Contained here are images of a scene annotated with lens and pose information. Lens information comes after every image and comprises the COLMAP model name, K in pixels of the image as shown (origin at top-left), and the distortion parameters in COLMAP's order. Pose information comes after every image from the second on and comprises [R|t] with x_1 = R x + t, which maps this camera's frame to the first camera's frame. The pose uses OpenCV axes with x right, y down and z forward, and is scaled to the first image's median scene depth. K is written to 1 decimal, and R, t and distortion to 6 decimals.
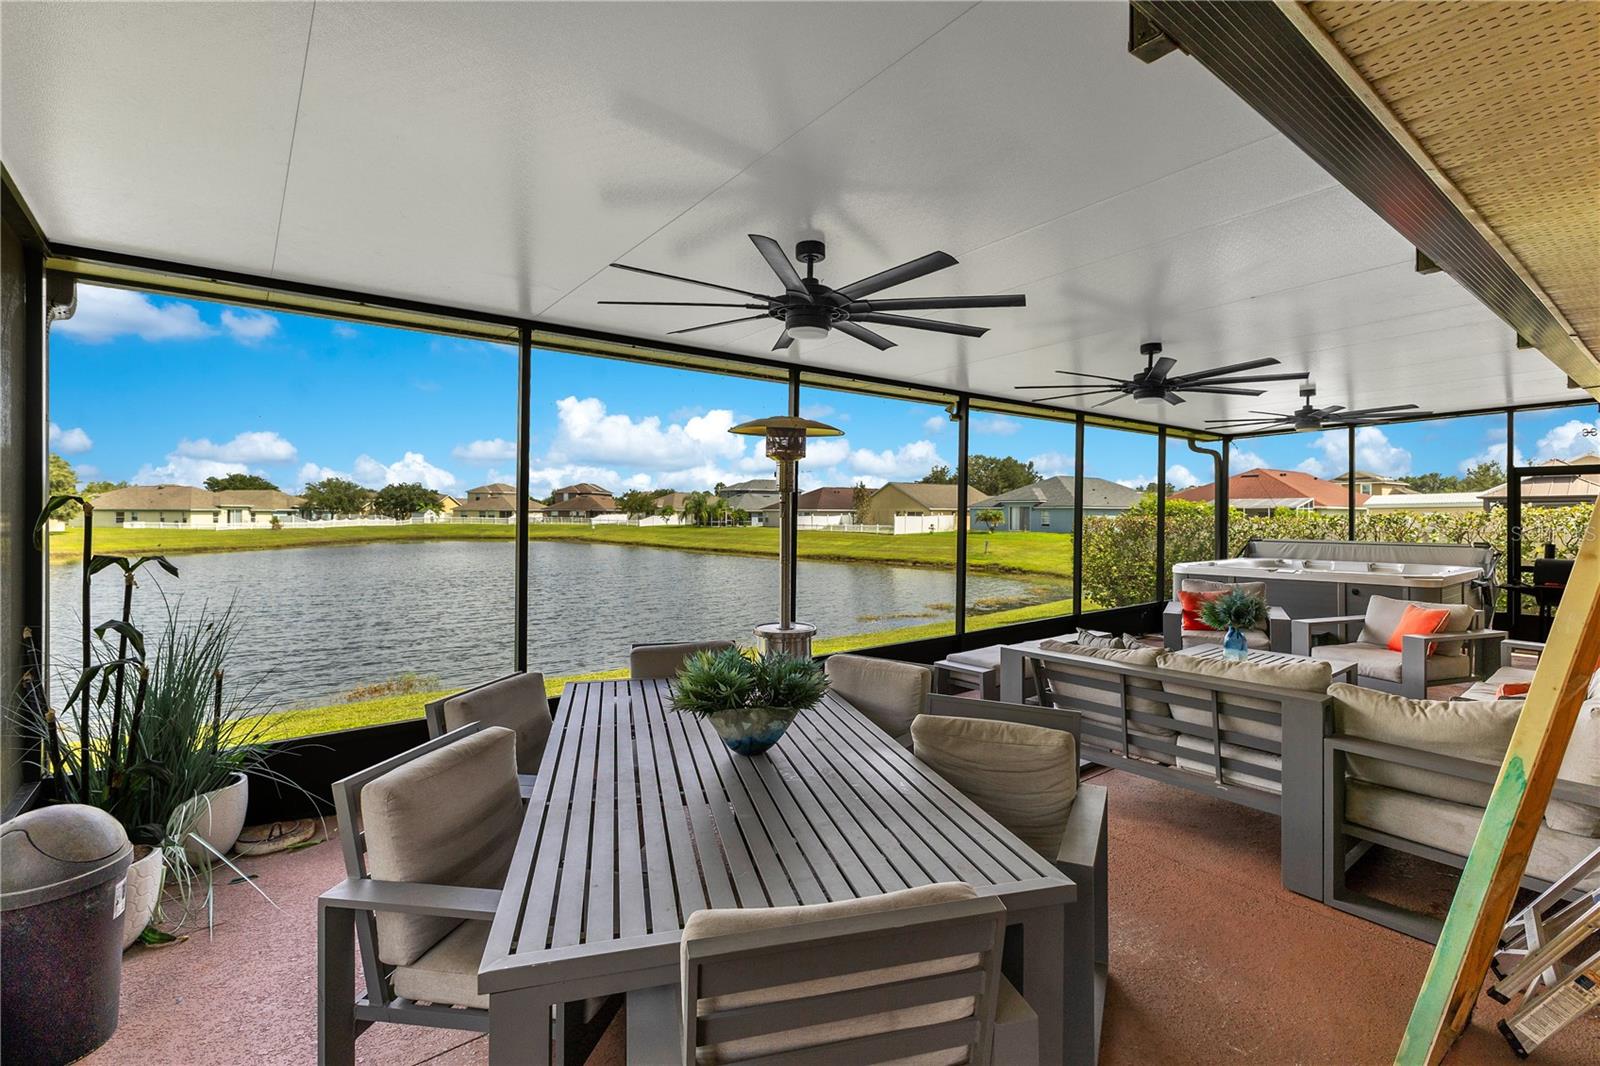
lens RADIAL K [[712.5, 0, 800.0], [0, 712.5, 533.0], [0, 0, 1]] dist [0.000696, 0.000074]
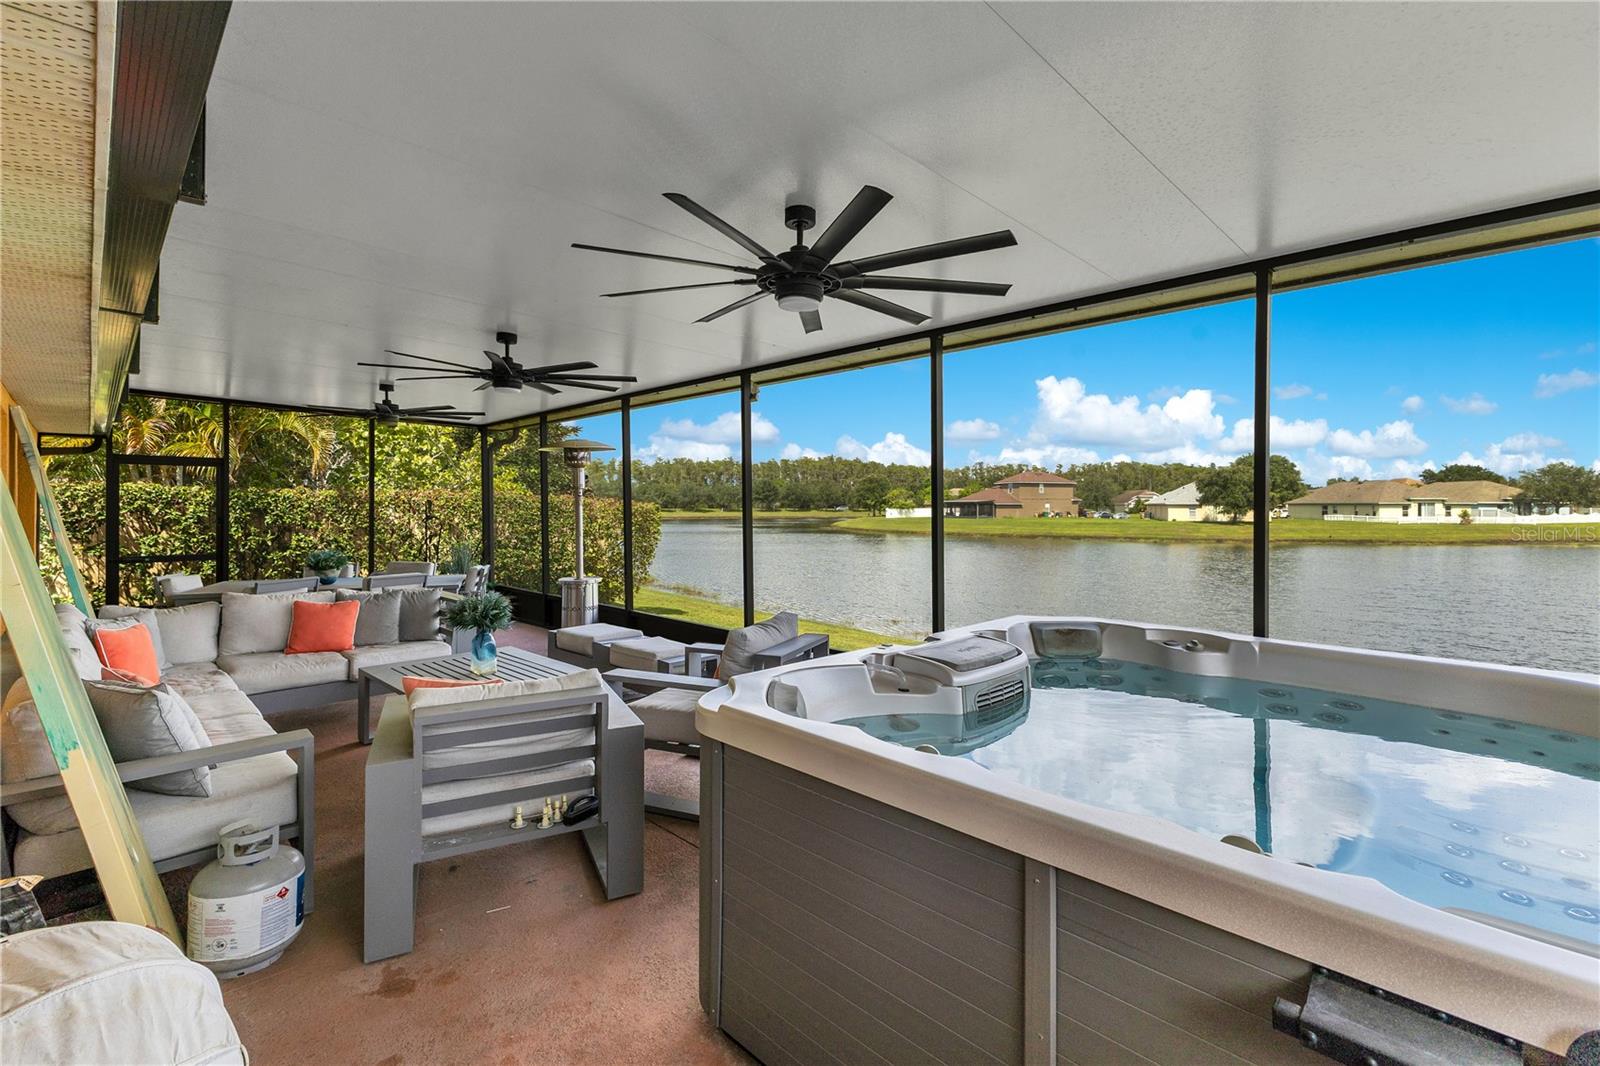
lens RADIAL K [[708.3, 0, 799.8], [0, 708.3, 499.6], [0, 0, 1]] dist [0.000231, 0.000069]
pose [[0.999980, 0.000545, -0.006367, -0.665018], [-0.000606, 0.999954, -0.009579, -0.011236], [0.006362, 0.009583, 0.999934, 0.019749]]
